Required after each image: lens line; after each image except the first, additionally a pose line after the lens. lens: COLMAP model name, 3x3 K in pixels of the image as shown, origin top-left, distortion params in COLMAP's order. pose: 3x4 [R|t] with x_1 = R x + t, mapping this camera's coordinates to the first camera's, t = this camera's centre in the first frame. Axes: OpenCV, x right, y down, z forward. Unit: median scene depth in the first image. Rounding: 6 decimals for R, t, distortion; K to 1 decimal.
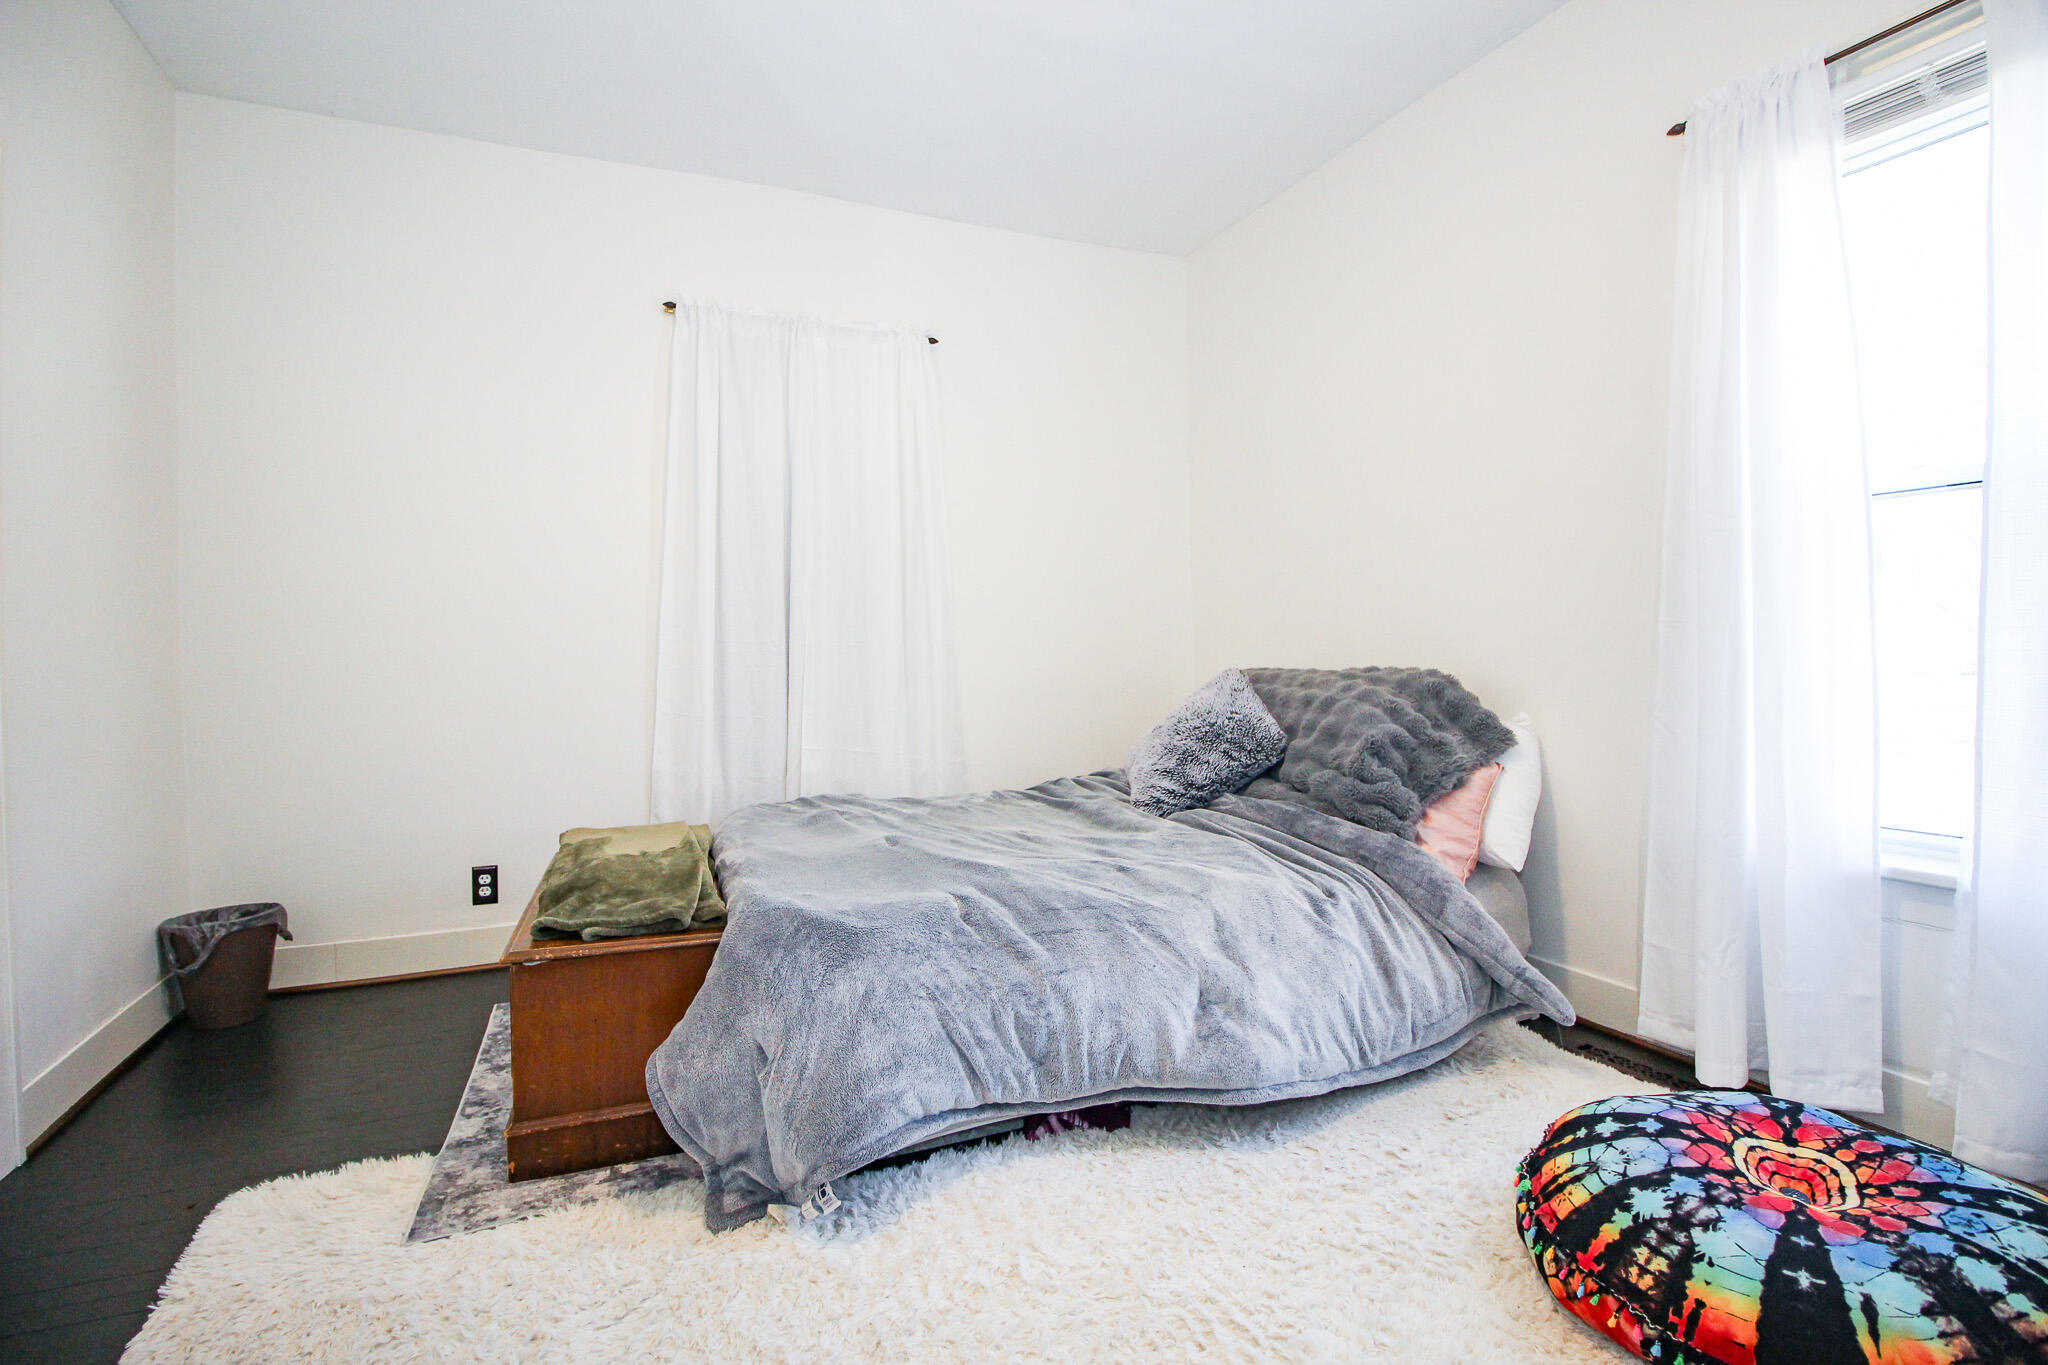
lens RADIAL K [[946.8, 0, 1029.6], [0, 946.8, 657.5], [0, 0, 1]] dist [0.002858, -0.012786]
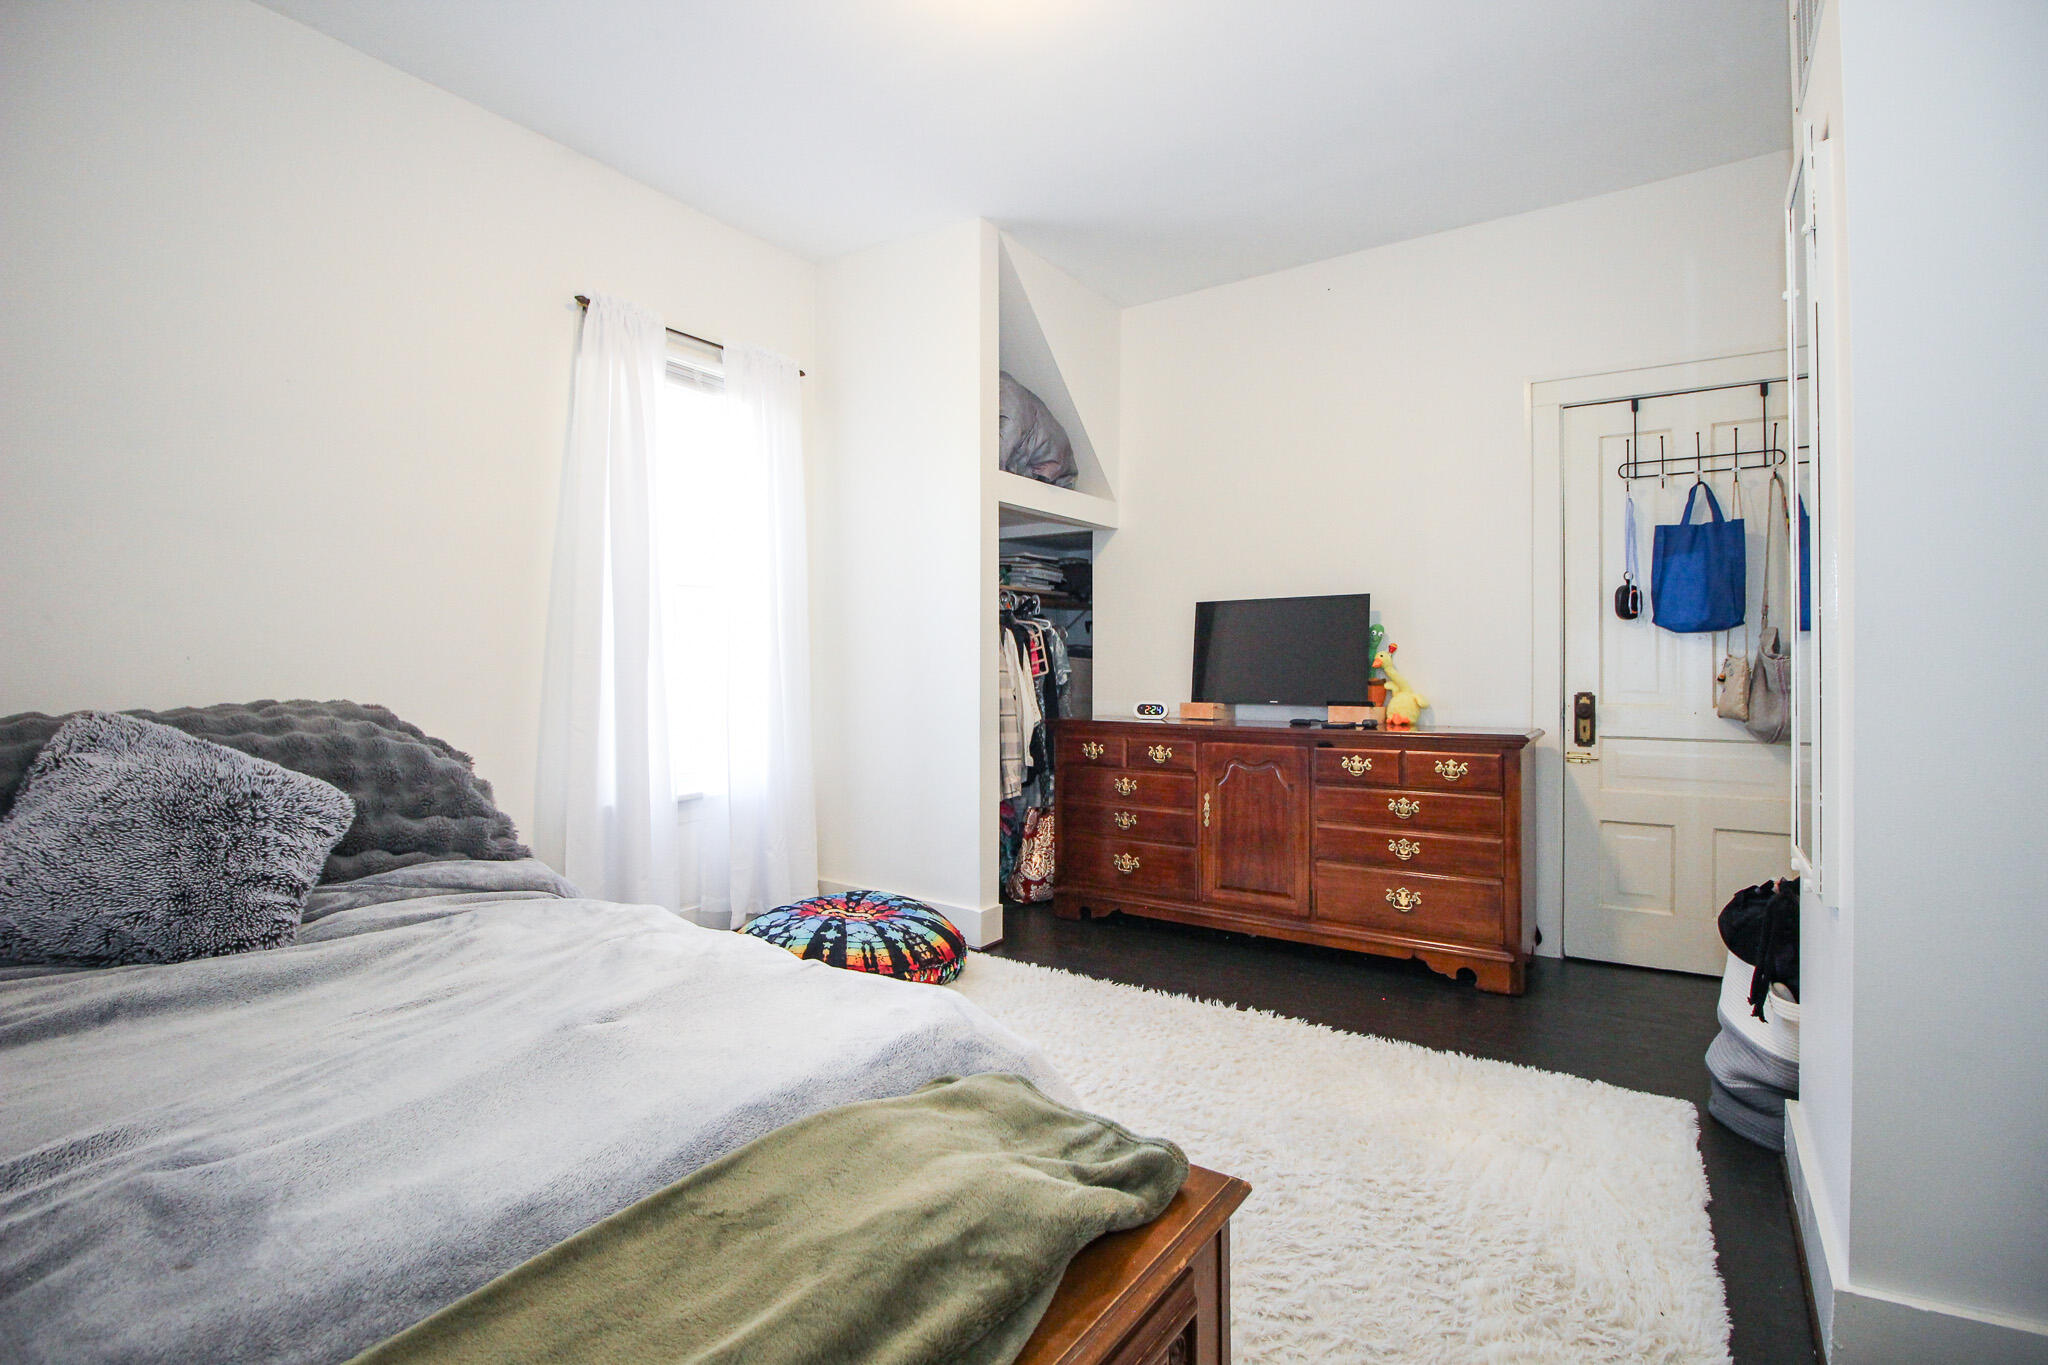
lens RADIAL K [[946.8, 0, 1029.6], [0, 946.8, 657.5], [0, 0, 1]] dist [0.002858, -0.012786]
pose [[-0.524224, 0.005747, 0.851561, -1.022084], [0.005323, 0.999980, -0.003472, -0.031455], [-0.851564, 0.002712, -0.524244, 1.427098]]
